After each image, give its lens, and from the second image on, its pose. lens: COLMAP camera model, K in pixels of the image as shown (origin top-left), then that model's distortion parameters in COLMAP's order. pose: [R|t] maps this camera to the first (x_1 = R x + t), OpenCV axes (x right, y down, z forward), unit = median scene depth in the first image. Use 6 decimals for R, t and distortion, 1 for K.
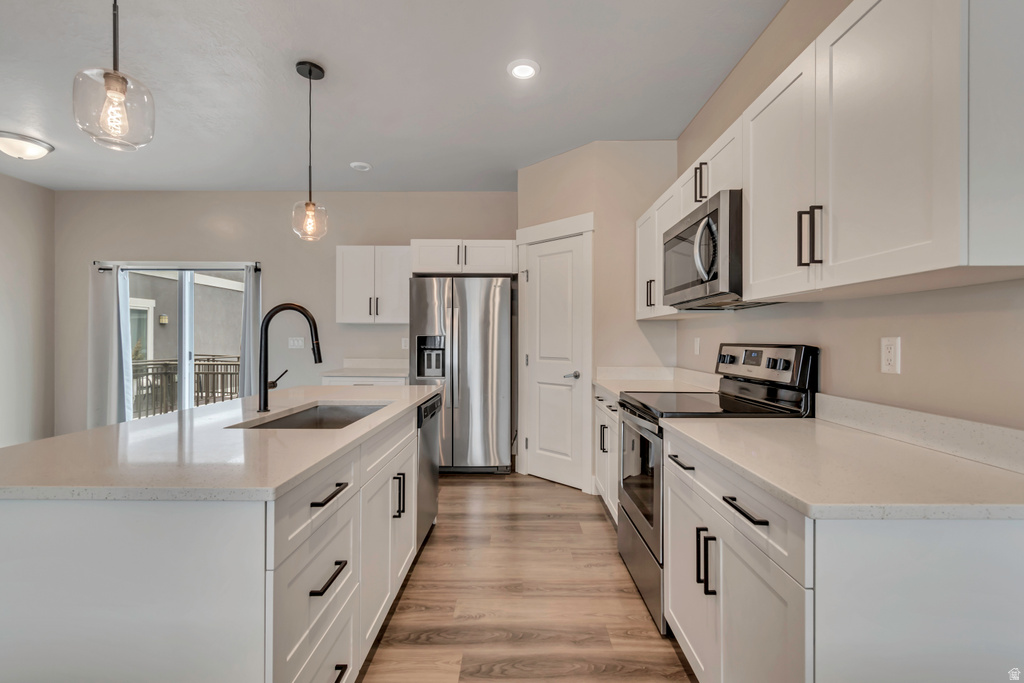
lens RADIAL K [[459.0, 0, 514.4], [0, 459.0, 337.3], [0, 0, 1]] dist [0.009939, -0.001843]
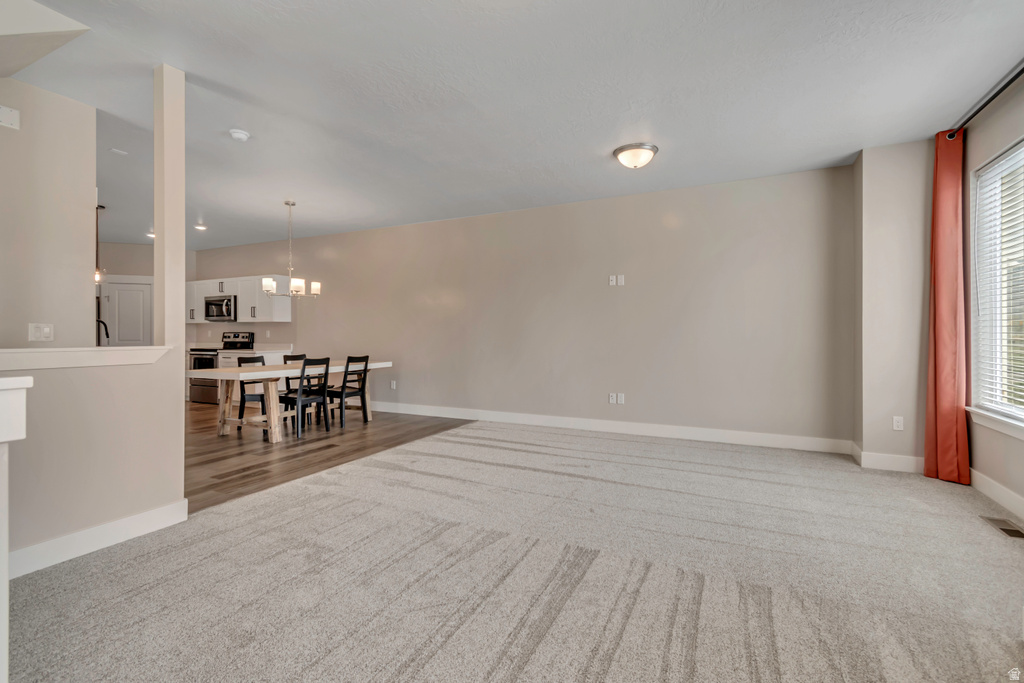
lens RADIAL K [[459.0, 0, 513.5], [0, 459.0, 335.3], [0, 0, 1]] dist [0.009939, -0.001843]
pose [[0.426099, -0.007377, 0.904646, -1.047045], [-0.003672, 0.999944, 0.009883, -0.003362], [-0.904669, -0.007533, 0.426048, -1.443359]]
